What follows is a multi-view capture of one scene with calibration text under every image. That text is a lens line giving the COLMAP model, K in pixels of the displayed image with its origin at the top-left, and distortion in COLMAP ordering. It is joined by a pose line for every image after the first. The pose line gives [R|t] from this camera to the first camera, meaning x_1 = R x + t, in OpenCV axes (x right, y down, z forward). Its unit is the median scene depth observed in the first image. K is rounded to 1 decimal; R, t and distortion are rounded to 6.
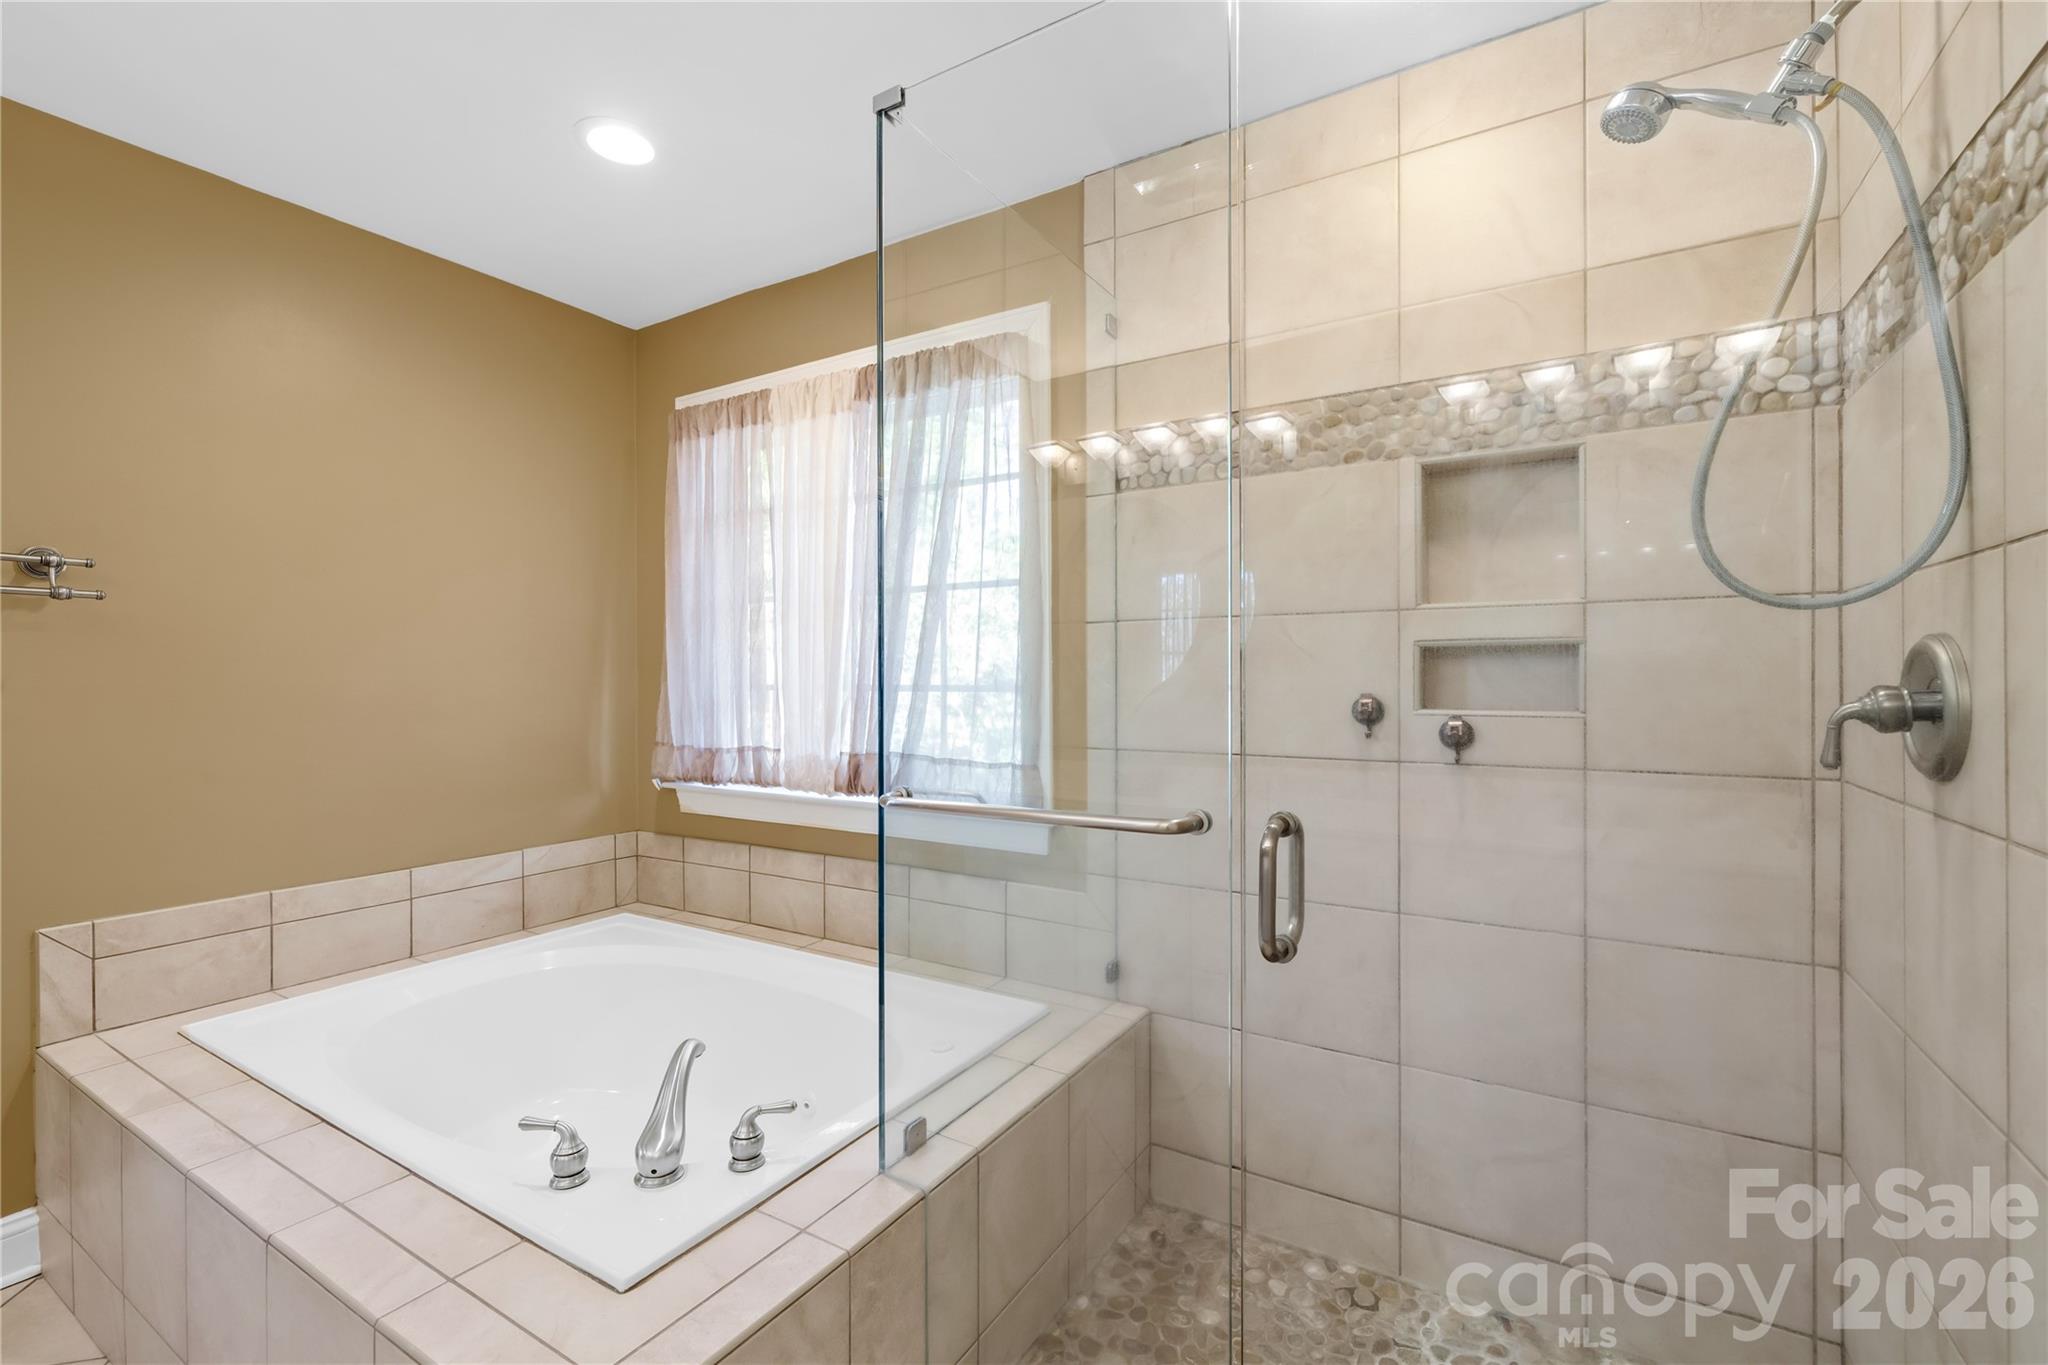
lens RADIAL K [[862.0, 0, 1035.0], [0, 862.0, 679.7], [0, 0, 1]] dist [-0.000524, -0.000780]
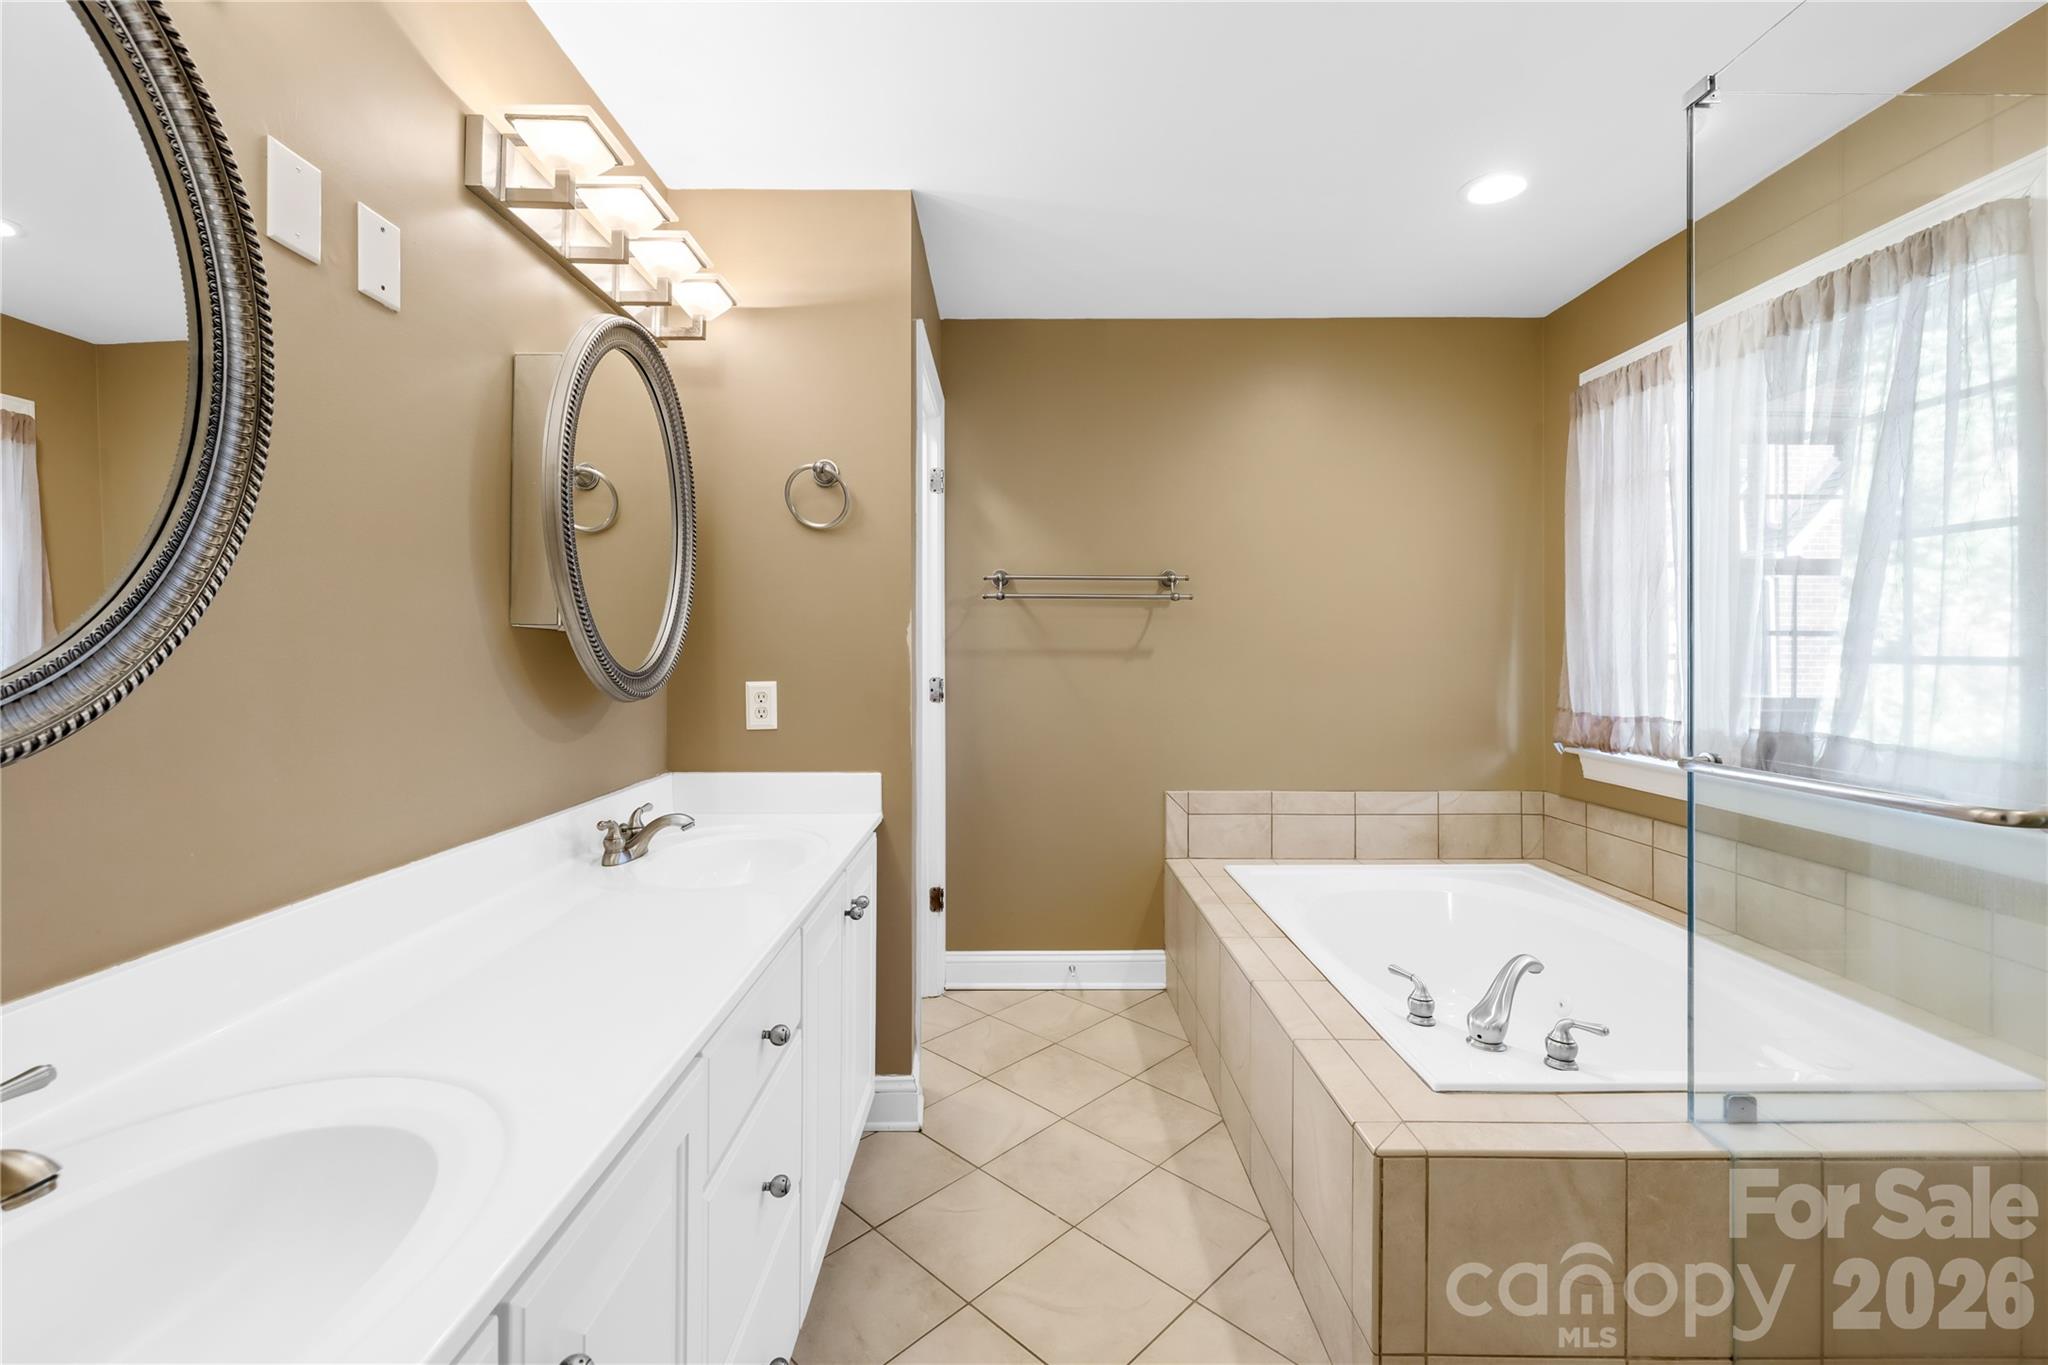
lens RADIAL K [[886.6, 0, 1025.6], [0, 886.6, 647.0], [0, 0, 1]] dist [-0.000523, -0.000117]
pose [[0.517914, 0.002120, -0.855430, 0.179846], [-0.003399, 0.999994, 0.000421, 0.000242], [0.855426, 0.002690, 0.517918, -0.136716]]
